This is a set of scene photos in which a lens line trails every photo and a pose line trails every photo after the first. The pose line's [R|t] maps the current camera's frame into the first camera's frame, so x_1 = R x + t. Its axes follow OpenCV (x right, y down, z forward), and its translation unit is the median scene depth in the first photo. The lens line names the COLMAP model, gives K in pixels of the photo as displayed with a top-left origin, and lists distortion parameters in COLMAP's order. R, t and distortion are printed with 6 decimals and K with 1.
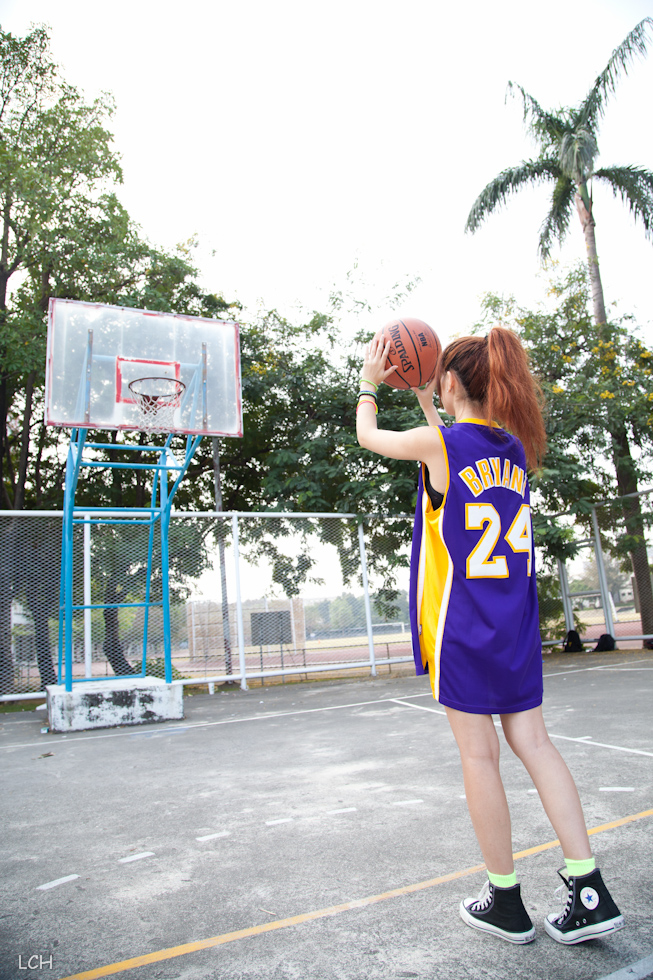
lens RADIAL K [[636.2, 0, 301.5], [0, 636.2, 489.5], [0, 0, 1]] dist [-0.043005, 0.000632]
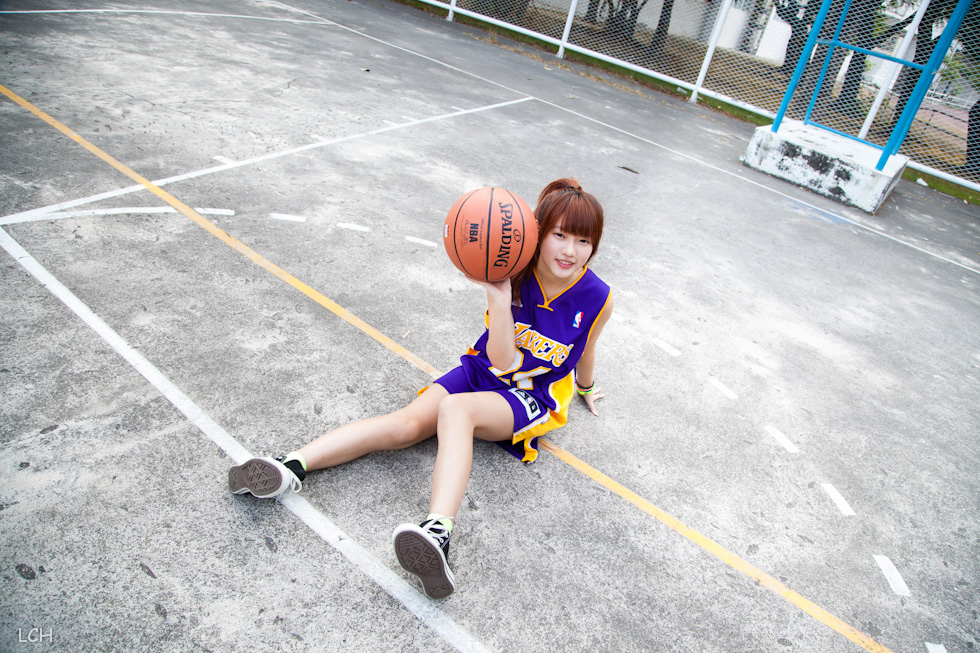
lens RADIAL K [[636.2, 0, 514.3], [0, 636.2, 324.4], [0, 0, 1]] dist [-0.043005, 0.000632]
pose [[0.477025, 0.592483, -0.649162, 0.235807], [-0.066075, 0.760702, 0.645730, -0.048250], [0.876403, -0.265136, 0.402022, 0.184914]]
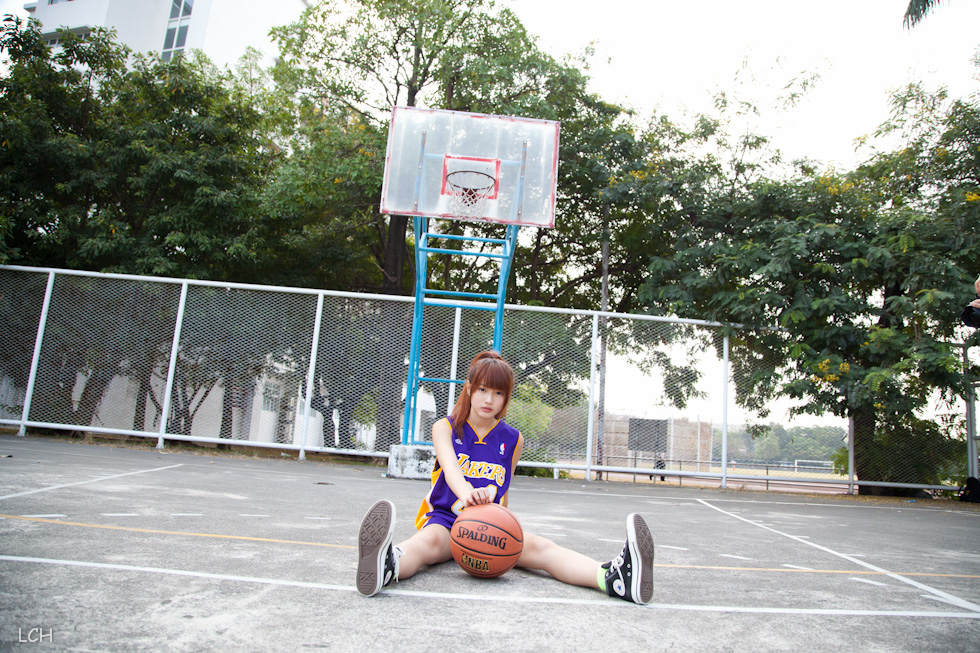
lens RADIAL K [[636.2, 0, 514.3], [0, 636.2, 324.4], [0, 0, 1]] dist [-0.043005, 0.000632]
pose [[0.940335, 0.072121, -0.332518, 0.194988], [-0.061118, 0.997185, 0.043447, 0.033014], [0.334715, -0.020532, 0.942096, -0.037505]]
